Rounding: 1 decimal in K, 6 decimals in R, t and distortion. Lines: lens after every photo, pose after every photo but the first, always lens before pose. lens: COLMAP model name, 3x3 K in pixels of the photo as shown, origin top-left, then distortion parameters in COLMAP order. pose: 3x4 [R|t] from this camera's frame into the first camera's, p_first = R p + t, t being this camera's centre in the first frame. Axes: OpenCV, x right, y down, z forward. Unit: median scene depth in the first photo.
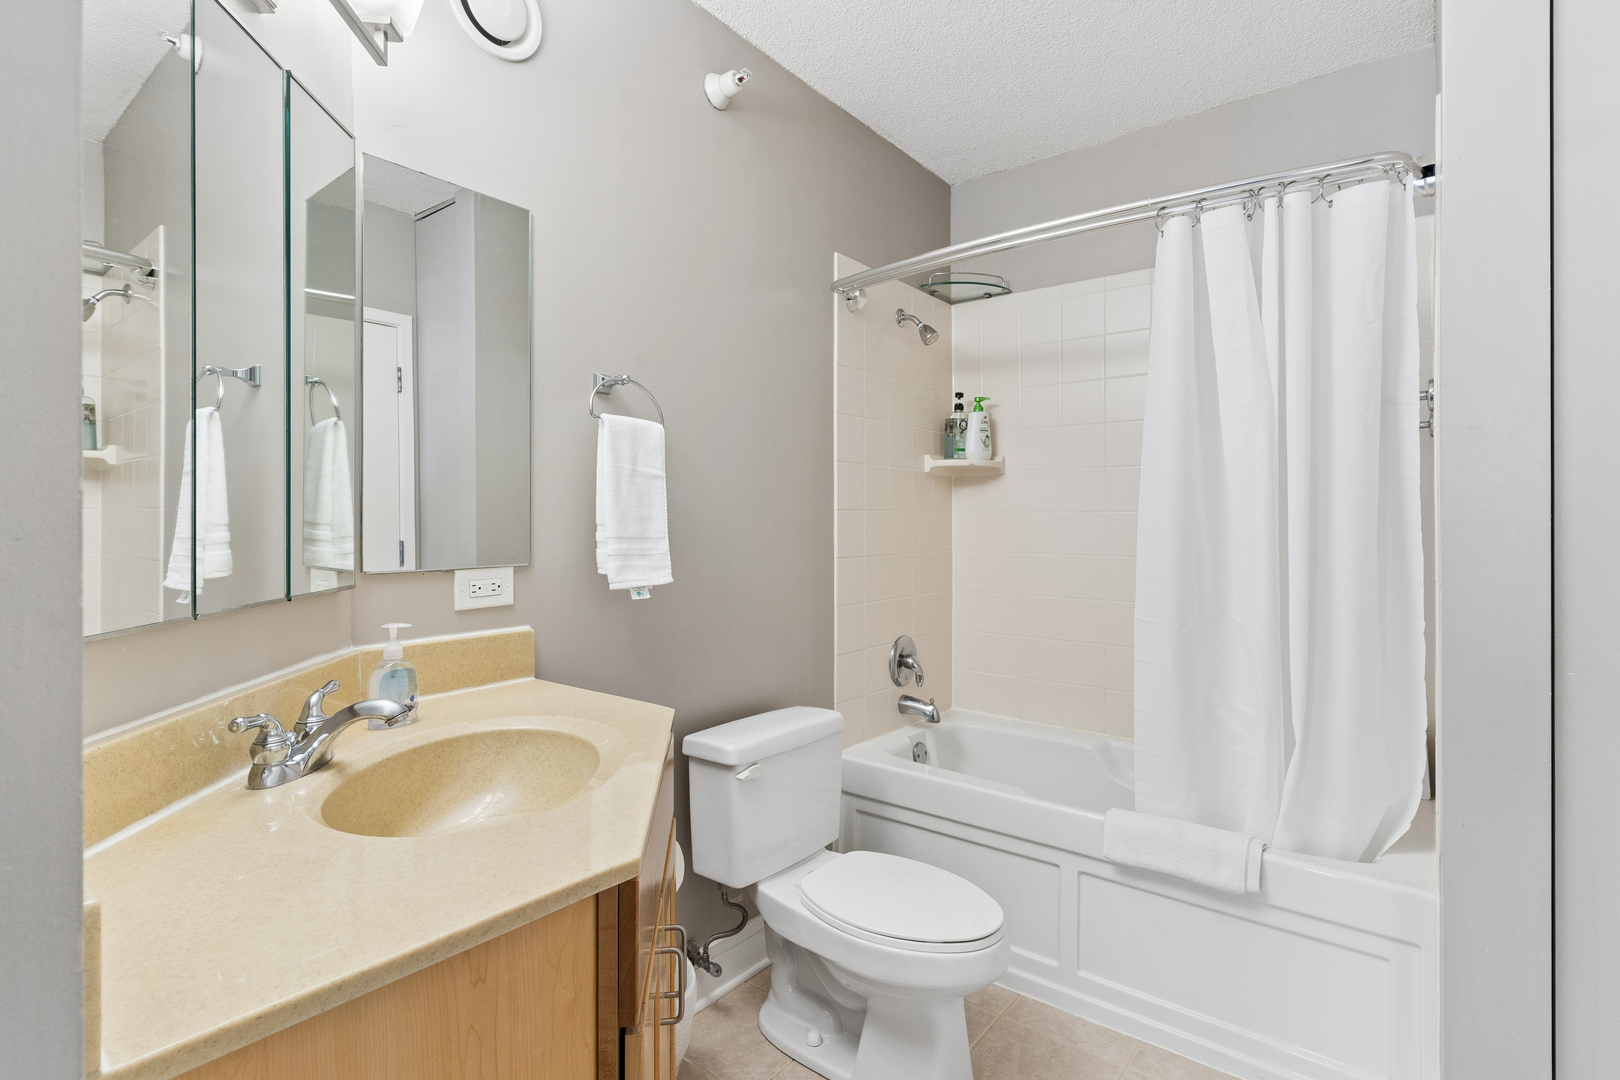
lens RADIAL K [[777.0, 0, 813.5], [0, 777.0, 523.7], [0, 0, 1]] dist [0.001639, -0.001368]
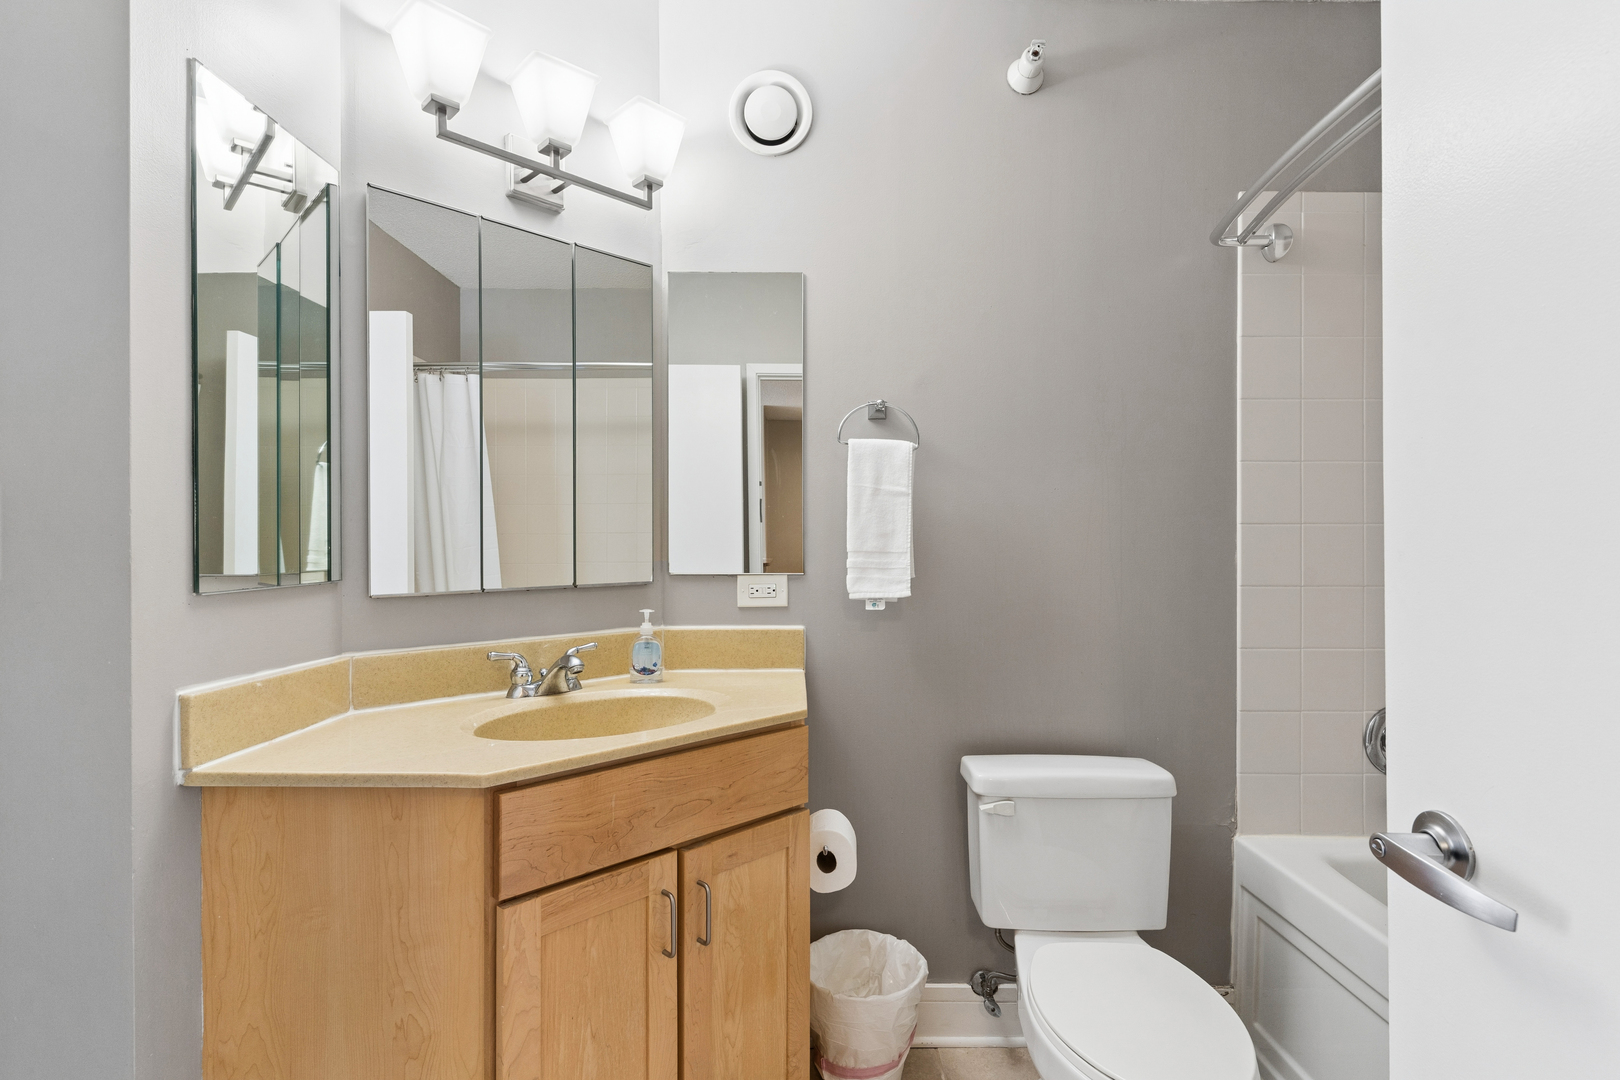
lens RADIAL K [[777.0, 0, 817.0], [0, 777.0, 549.3], [0, 0, 1]] dist [0.001639, -0.001368]
pose [[0.628748, 0.006161, -0.777585, 0.554094], [-0.004105, 0.999981, 0.004603, 0.009709], [0.777598, 0.000298, 0.628761, 0.271414]]
